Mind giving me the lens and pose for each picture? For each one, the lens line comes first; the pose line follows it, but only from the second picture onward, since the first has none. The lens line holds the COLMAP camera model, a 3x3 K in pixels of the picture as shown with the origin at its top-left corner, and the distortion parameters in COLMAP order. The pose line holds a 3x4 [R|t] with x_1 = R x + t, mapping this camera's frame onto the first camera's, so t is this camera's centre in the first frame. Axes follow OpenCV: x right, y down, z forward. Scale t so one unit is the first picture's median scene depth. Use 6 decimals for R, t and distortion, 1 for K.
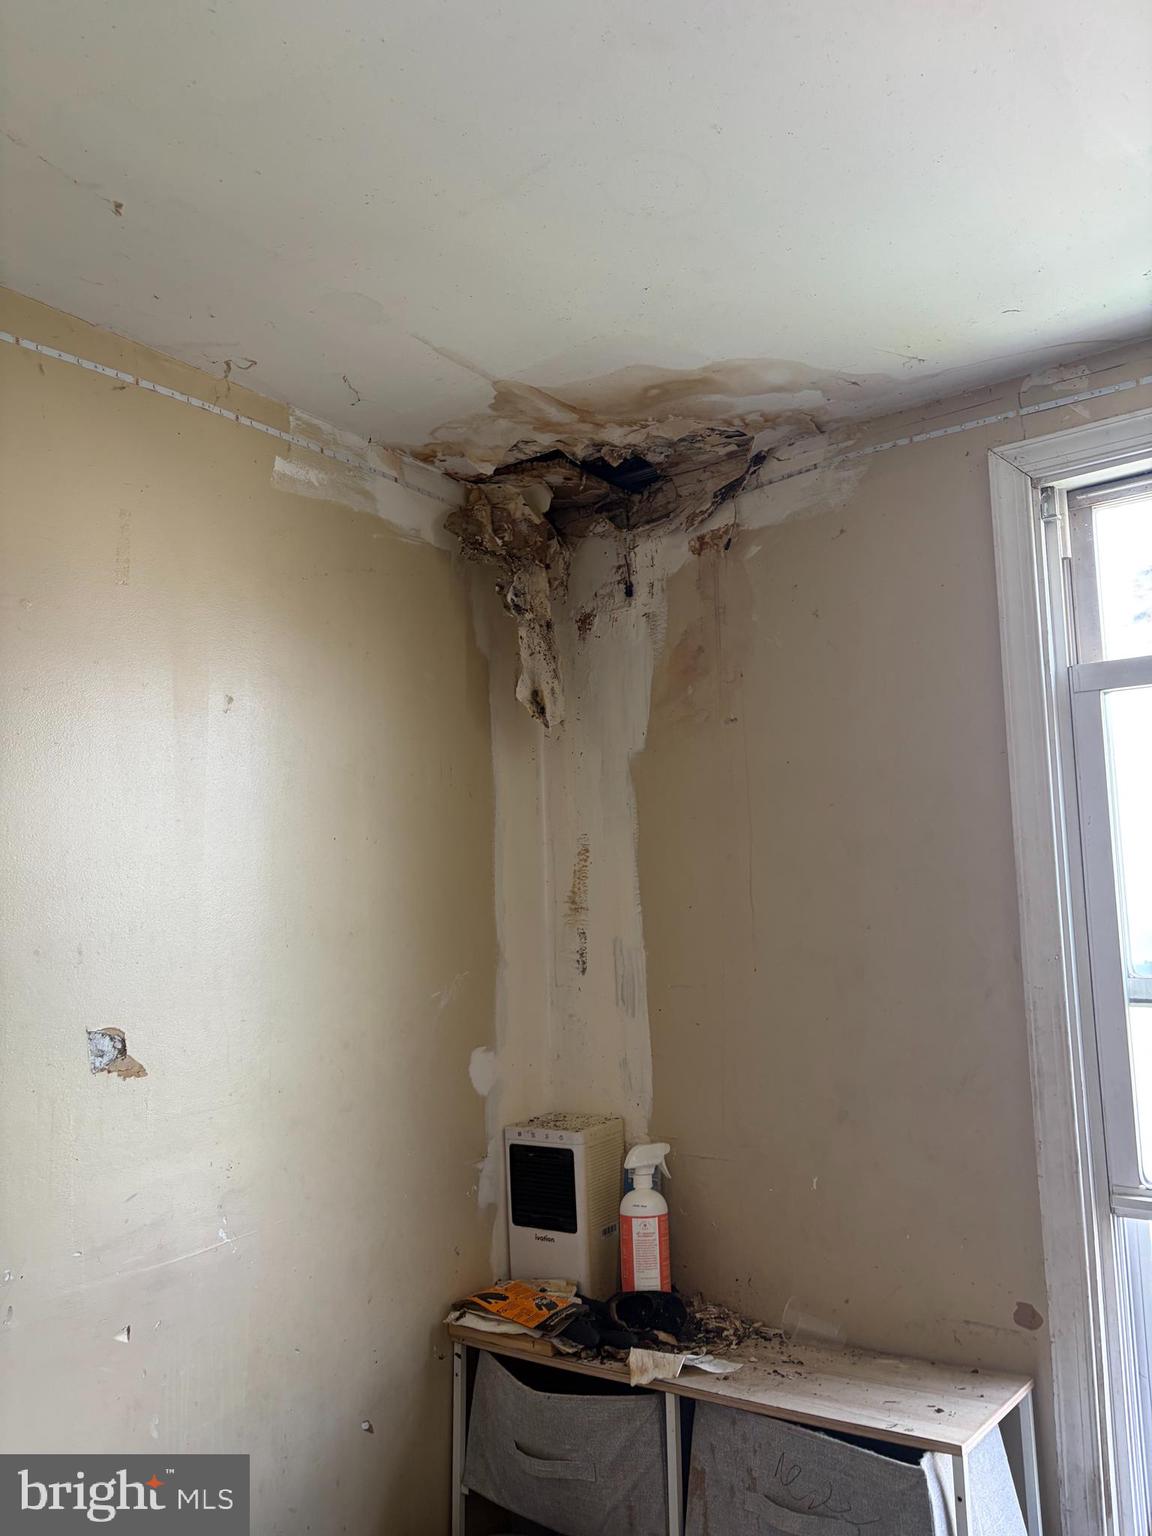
lens RADIAL K [[1279.7, 0, 576.0], [0, 1279.7, 768.0], [0, 0, 1]] dist [0.173765, -0.438581]
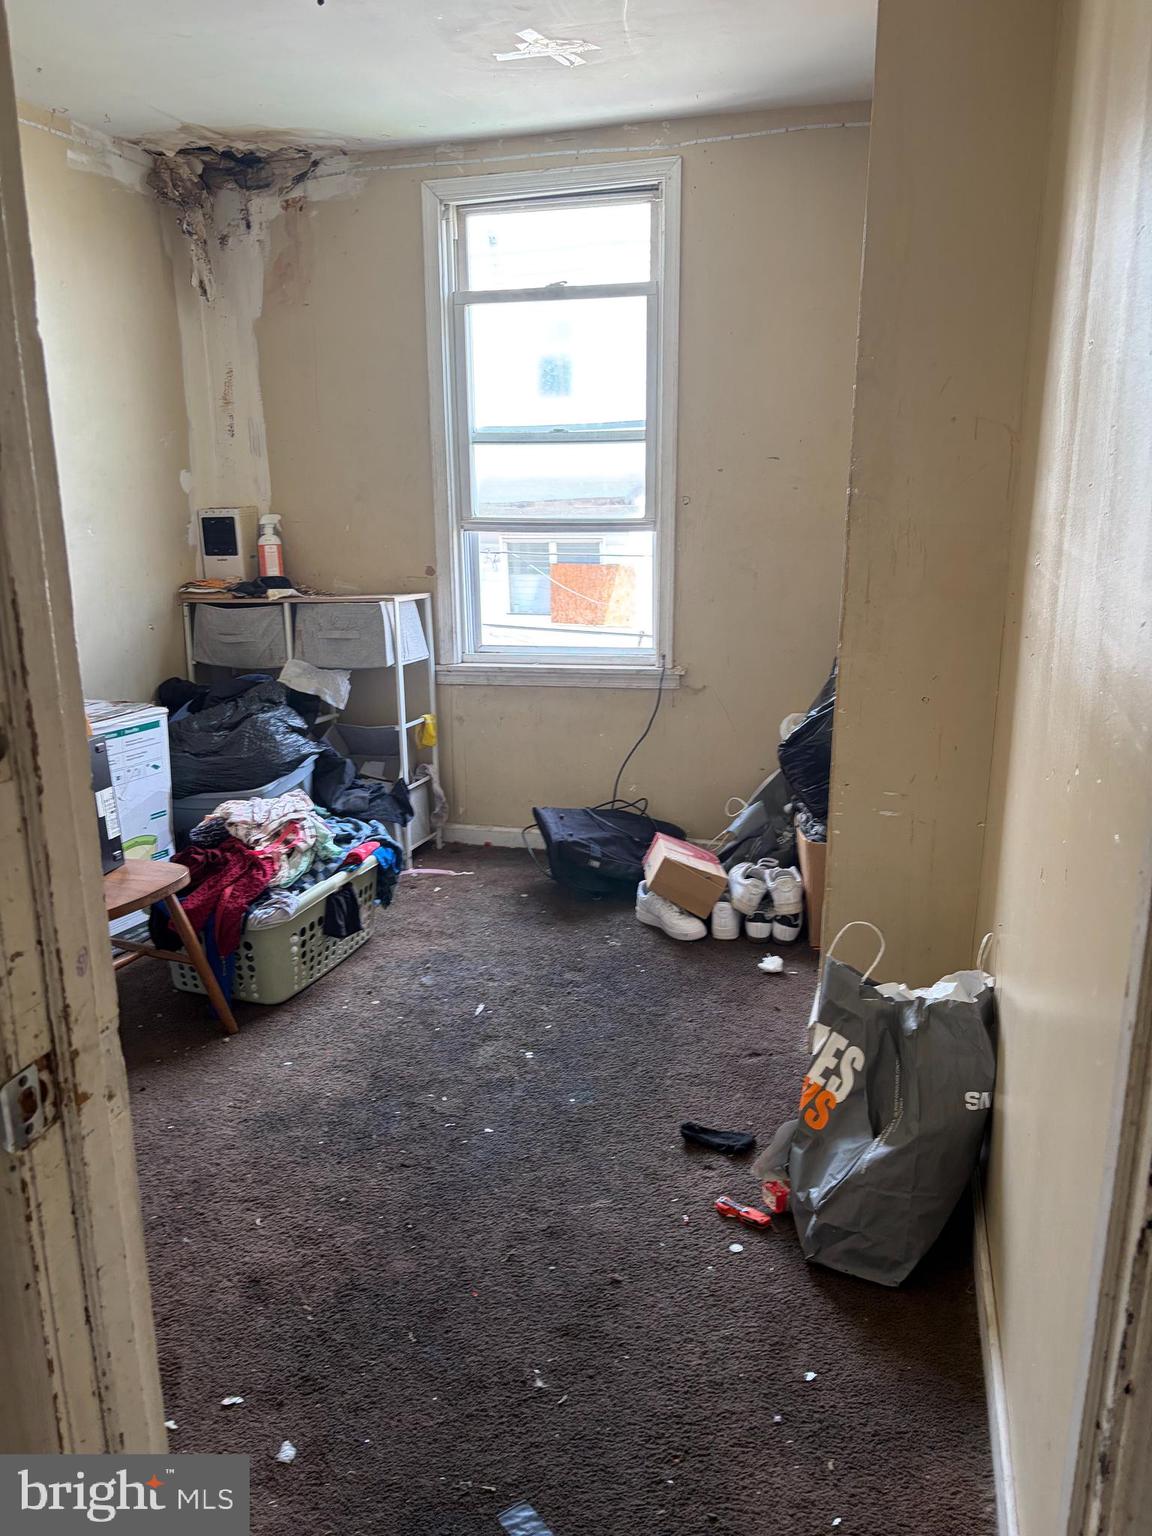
lens RADIAL K [[1212.9, 0, 557.3], [0, 1212.9, 766.0], [0, 0, 1]] dist [0.052224, -0.002599]
pose [[0.951419, -0.057701, 0.302443, -0.125073], [-0.051137, 0.939028, 0.340018, -0.031130], [-0.303621, -0.338966, 0.890458, -1.069250]]
